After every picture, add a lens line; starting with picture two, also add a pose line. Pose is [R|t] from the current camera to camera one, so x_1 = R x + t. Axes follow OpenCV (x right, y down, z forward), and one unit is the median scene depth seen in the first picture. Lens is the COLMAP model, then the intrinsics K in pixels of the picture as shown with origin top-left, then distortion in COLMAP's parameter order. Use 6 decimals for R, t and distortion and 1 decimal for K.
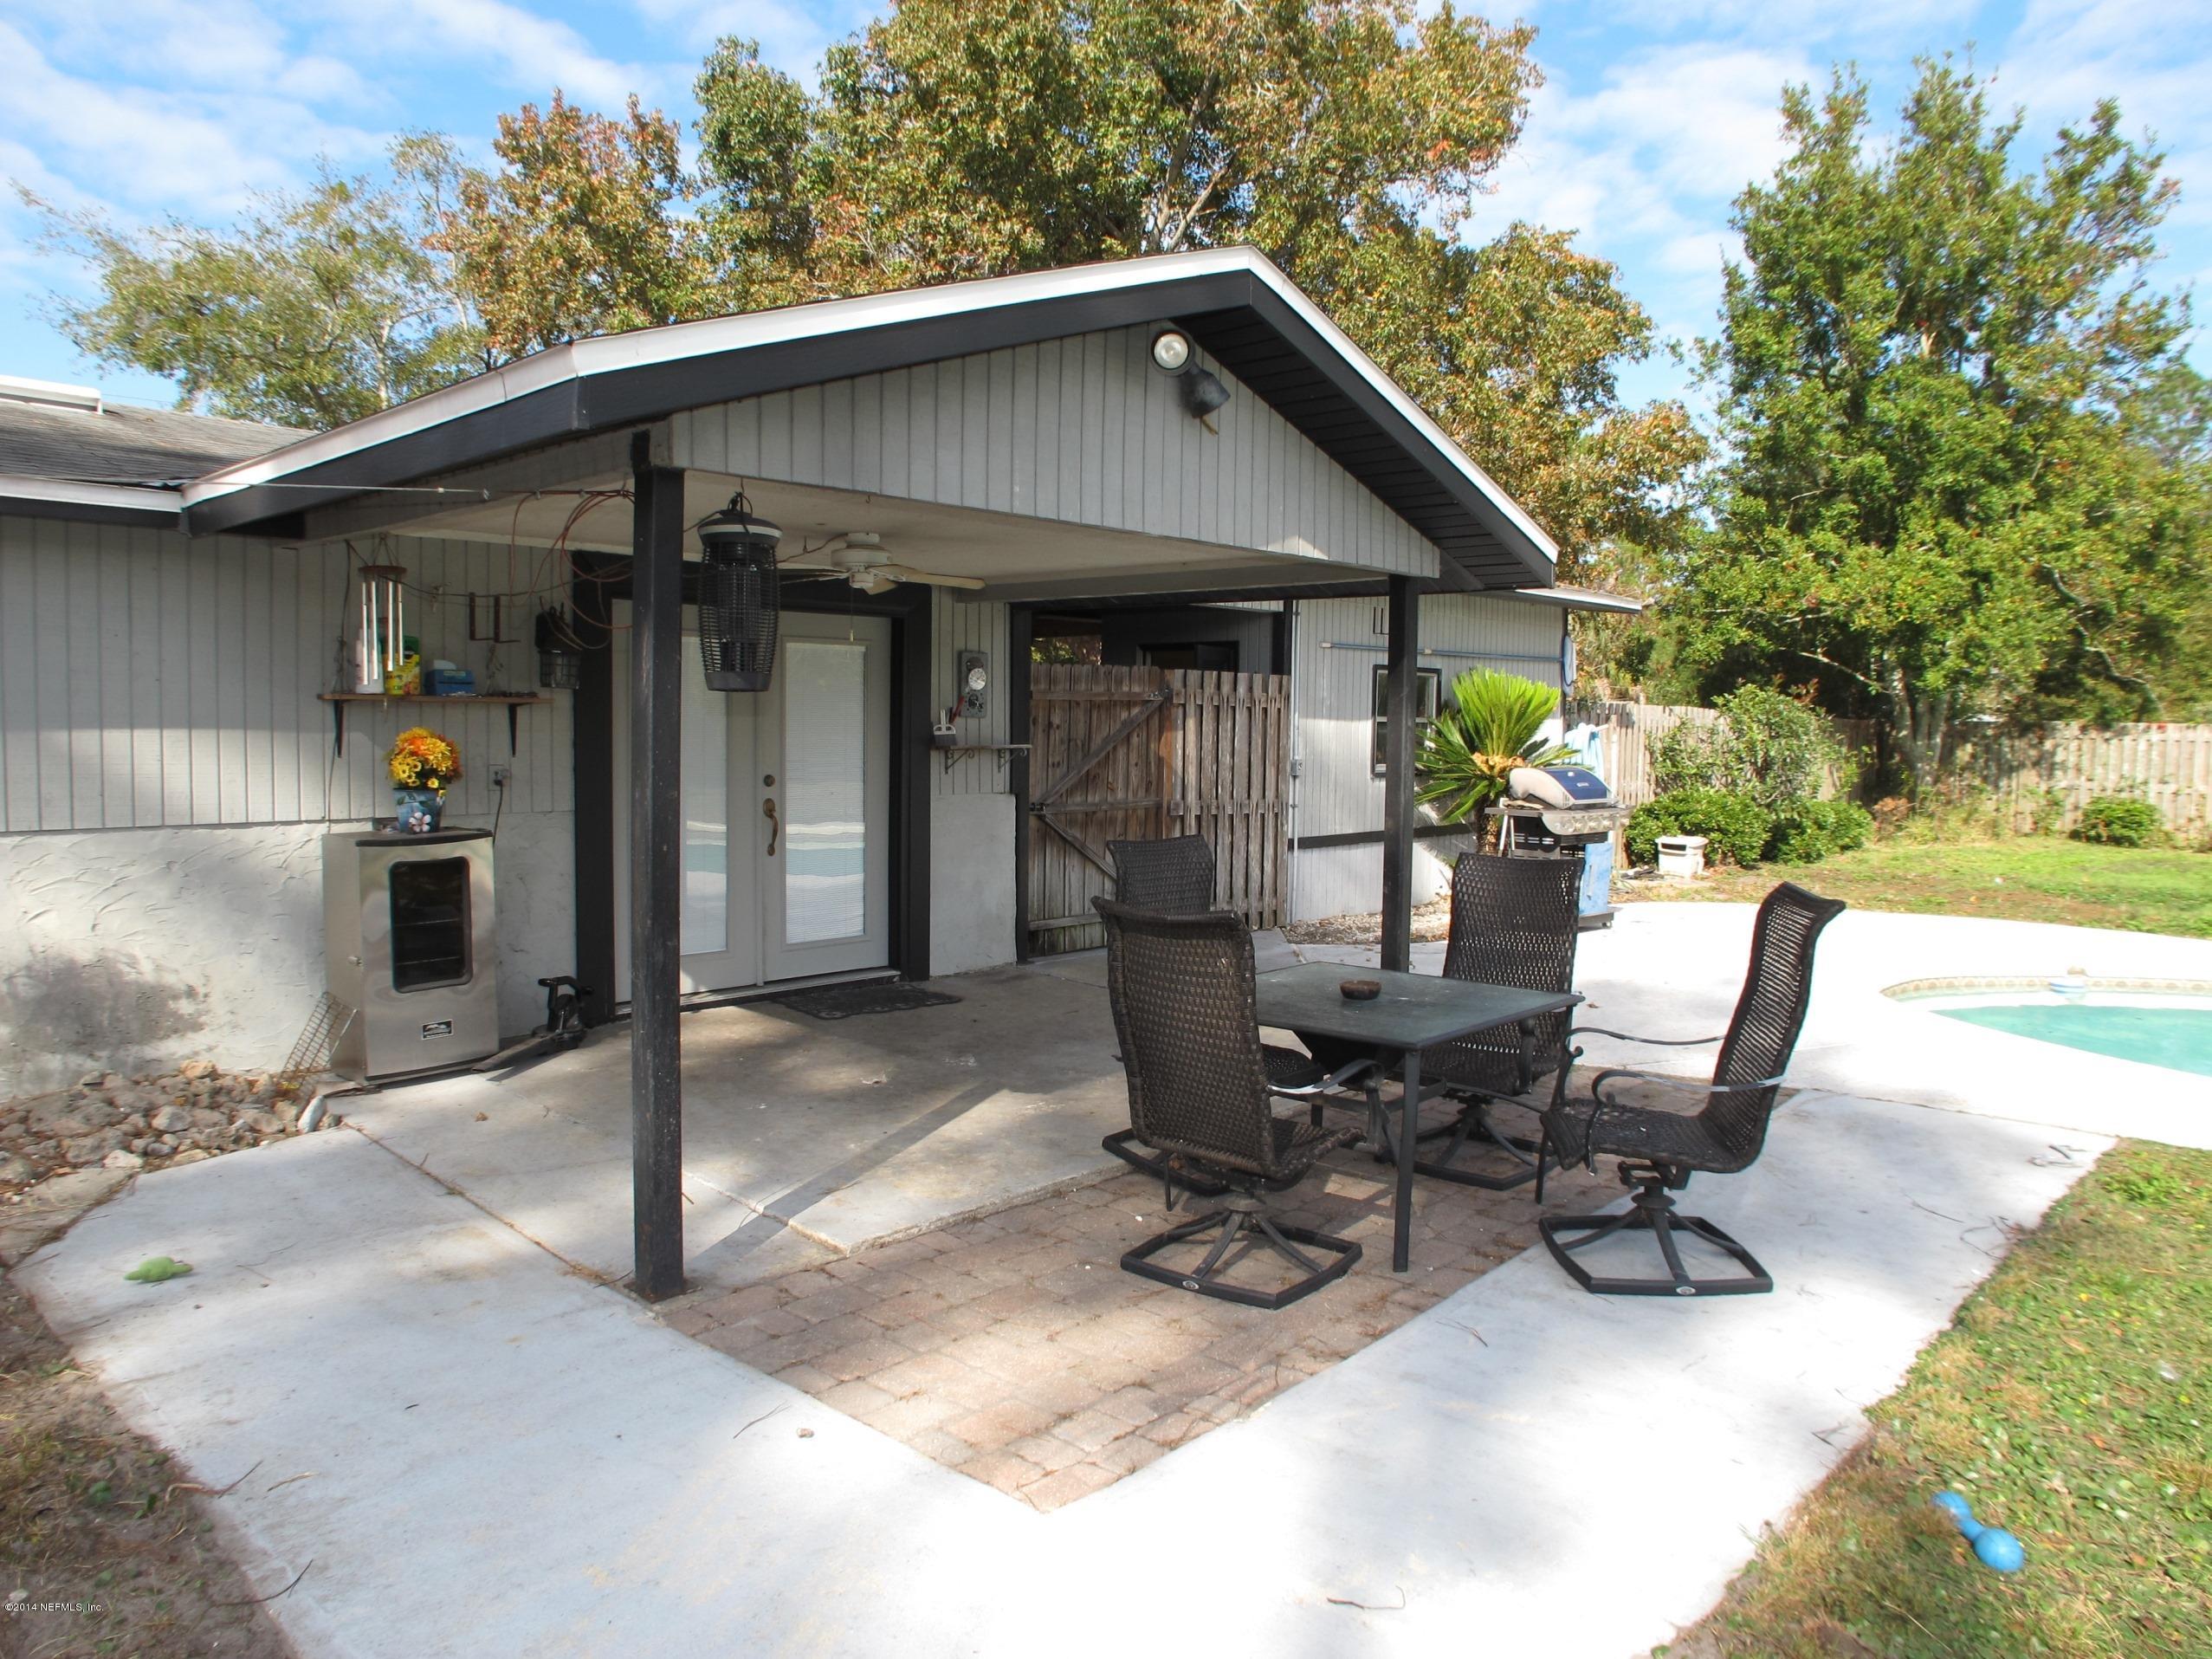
lens RADIAL K [[1455.2, 0, 1104.3], [0, 1455.2, 799.5], [0, 0, 1]] dist [-0.136236, 0.084961]
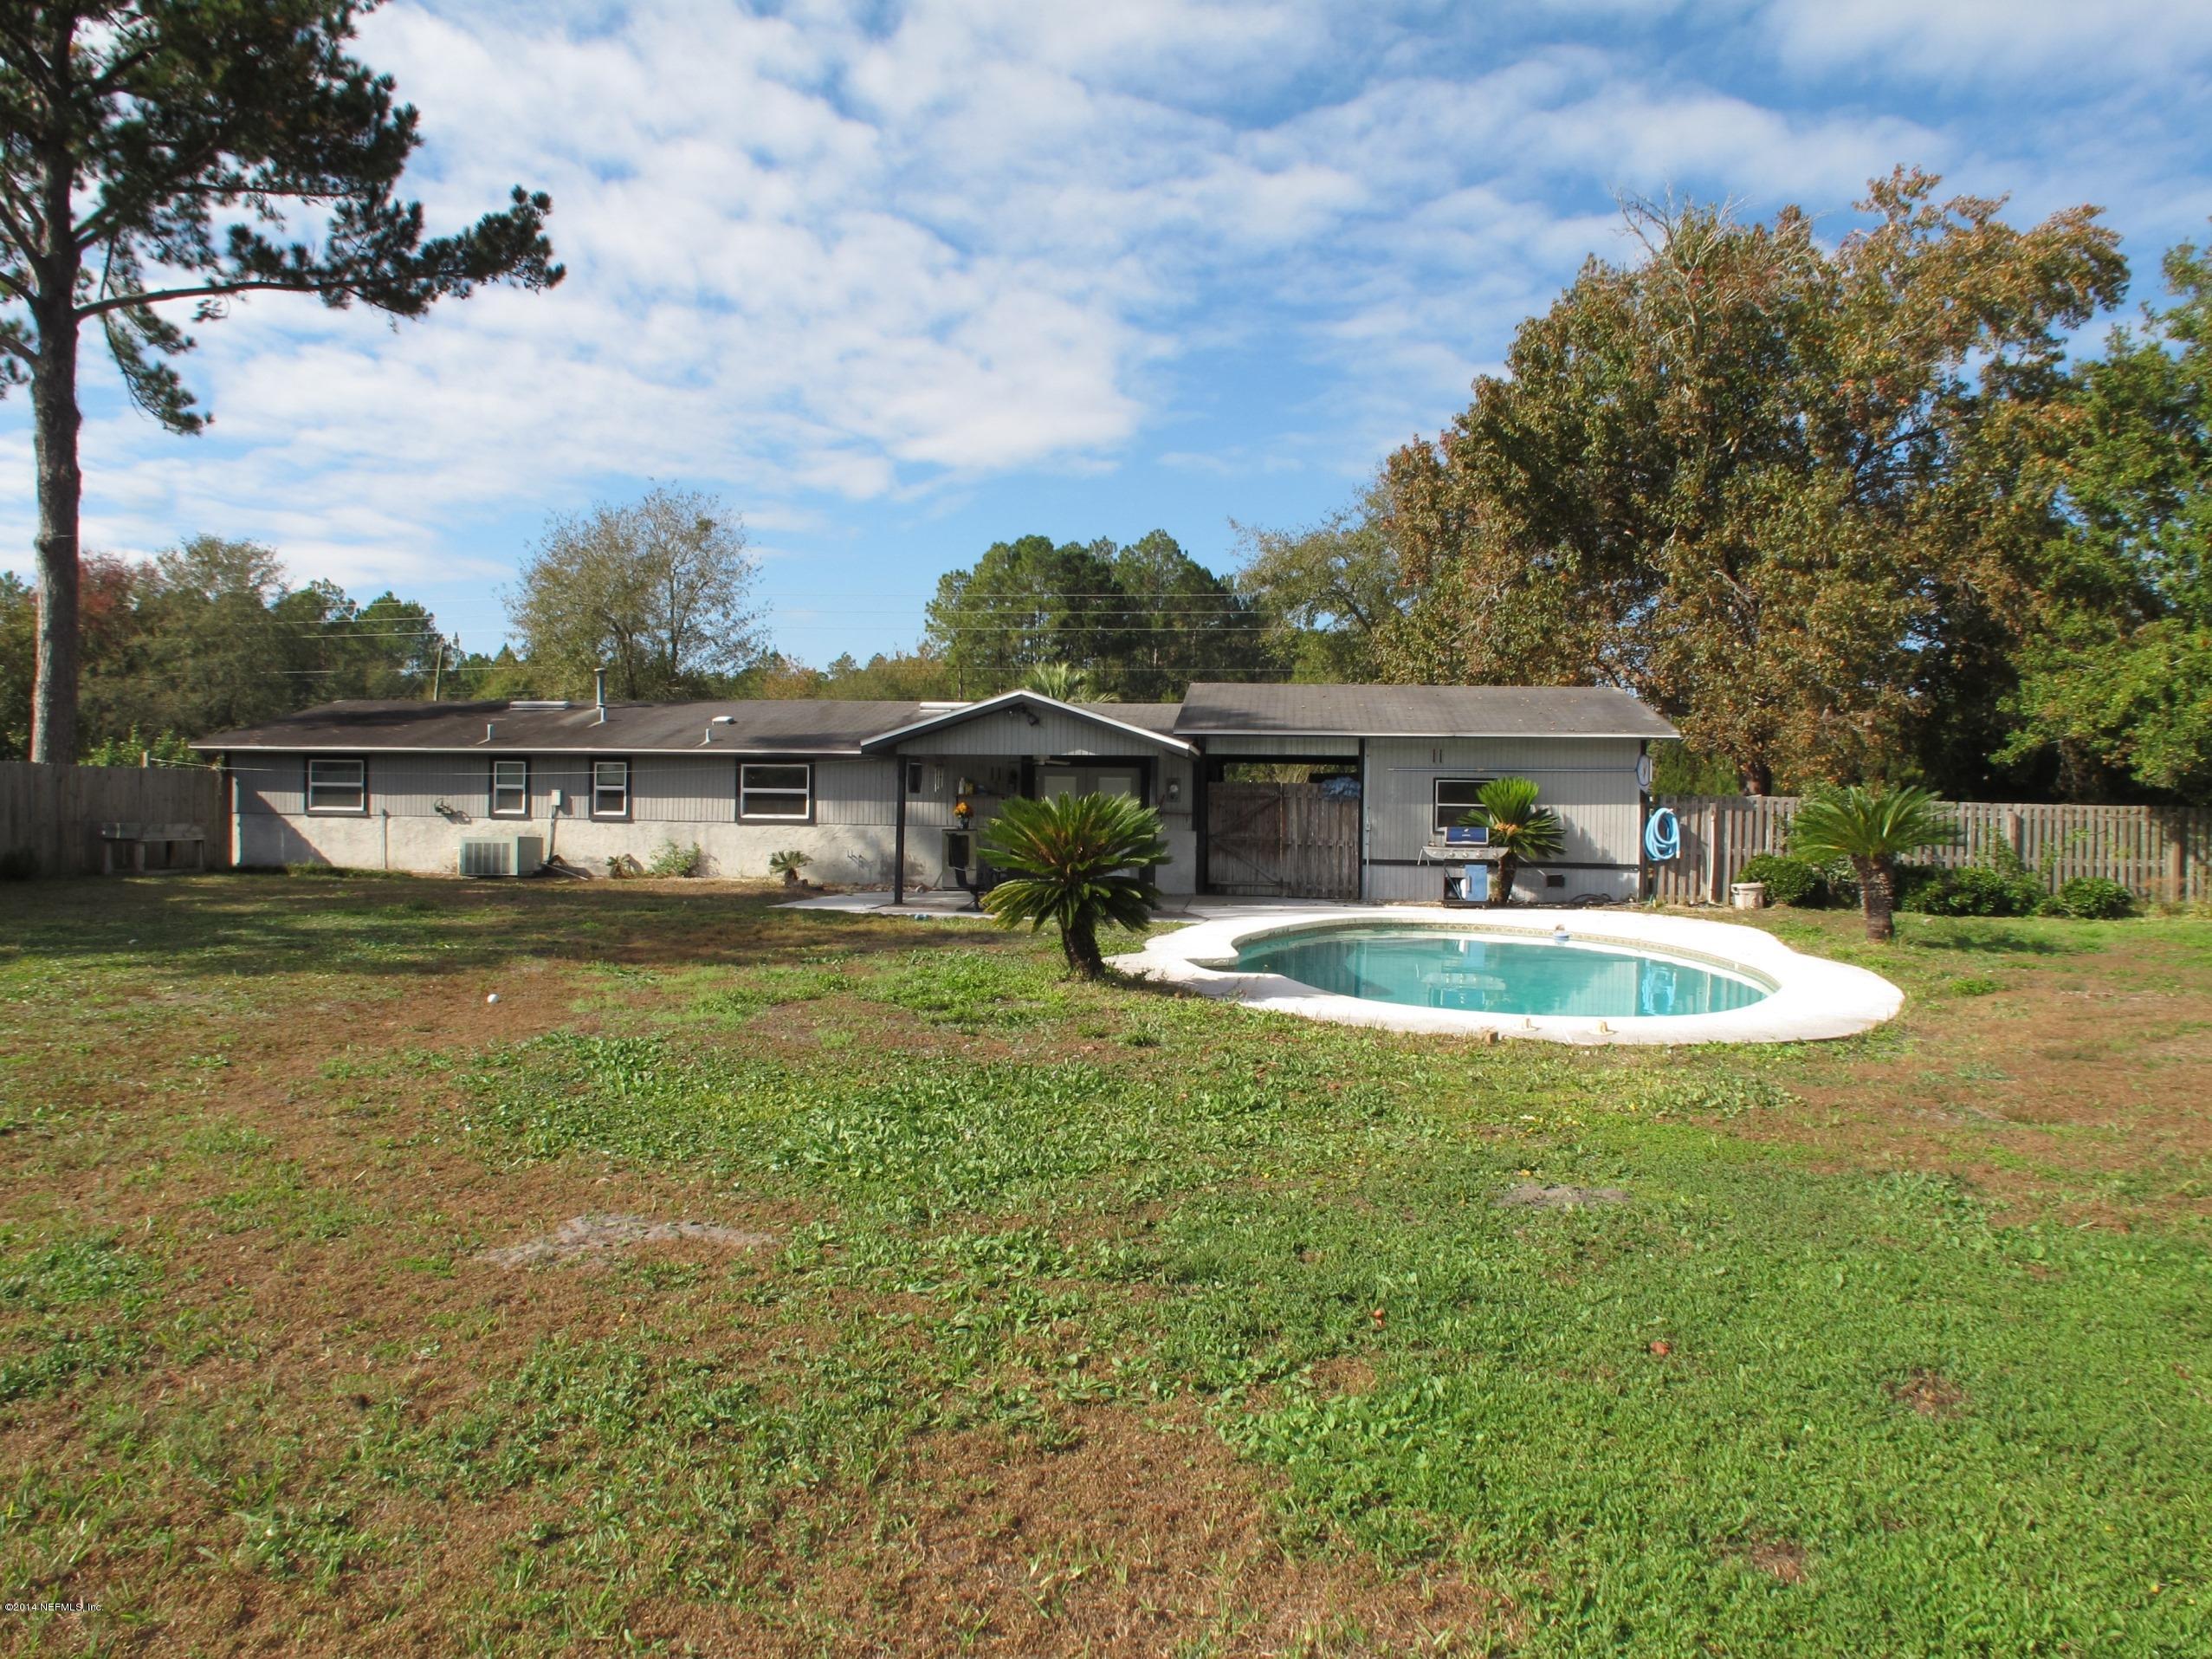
lens RADIAL K [[1456.6, 0, 1099.6], [0, 1456.6, 809.7], [0, 0, 1]] dist [-0.137544, 0.086699]
pose [[0.589505, -0.001000, -0.807764, 1.277509], [-0.052575, 0.997831, -0.039605, 0.046376], [0.806052, 0.065816, 0.588174, -0.467956]]
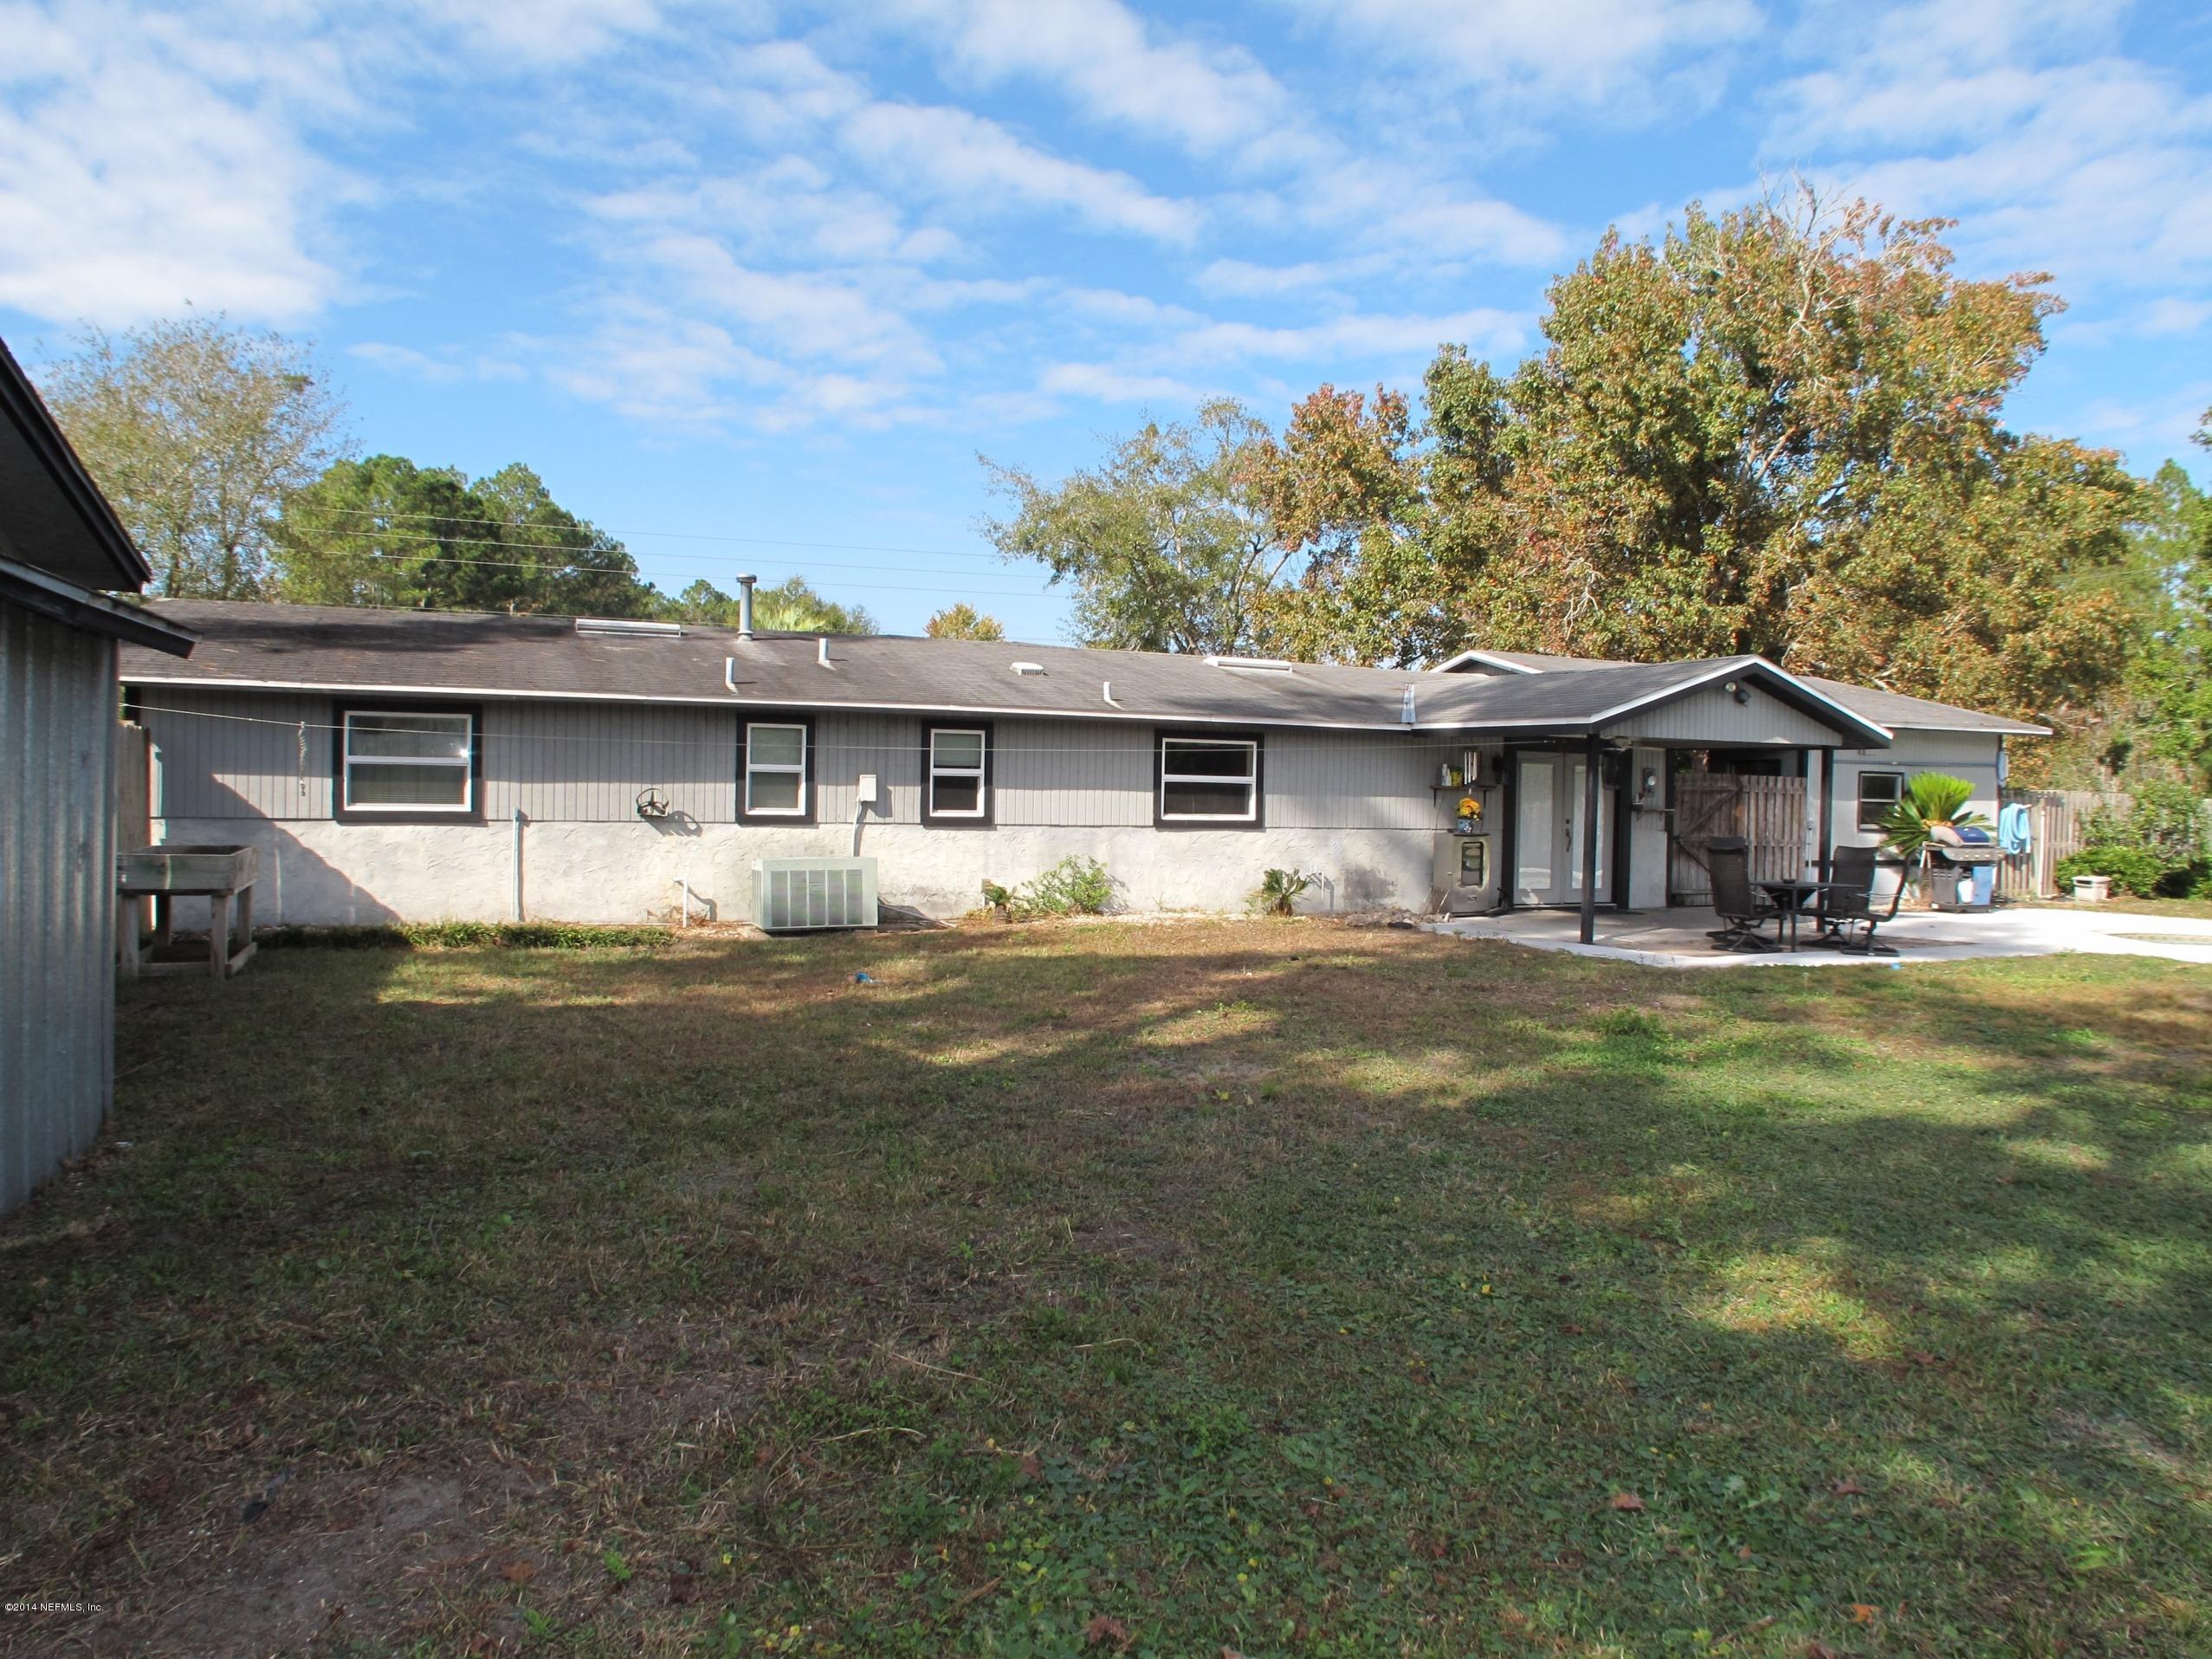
lens RADIAL K [[1456.6, 0, 1099.6], [0, 1456.6, 809.7], [0, 0, 1]] dist [-0.137544, 0.086699]
pose [[0.919409, 0.012701, -0.393099, -0.000416], [-0.030615, 0.998757, -0.039335, 0.048643], [0.392111, 0.048199, 0.918654, -0.875844]]
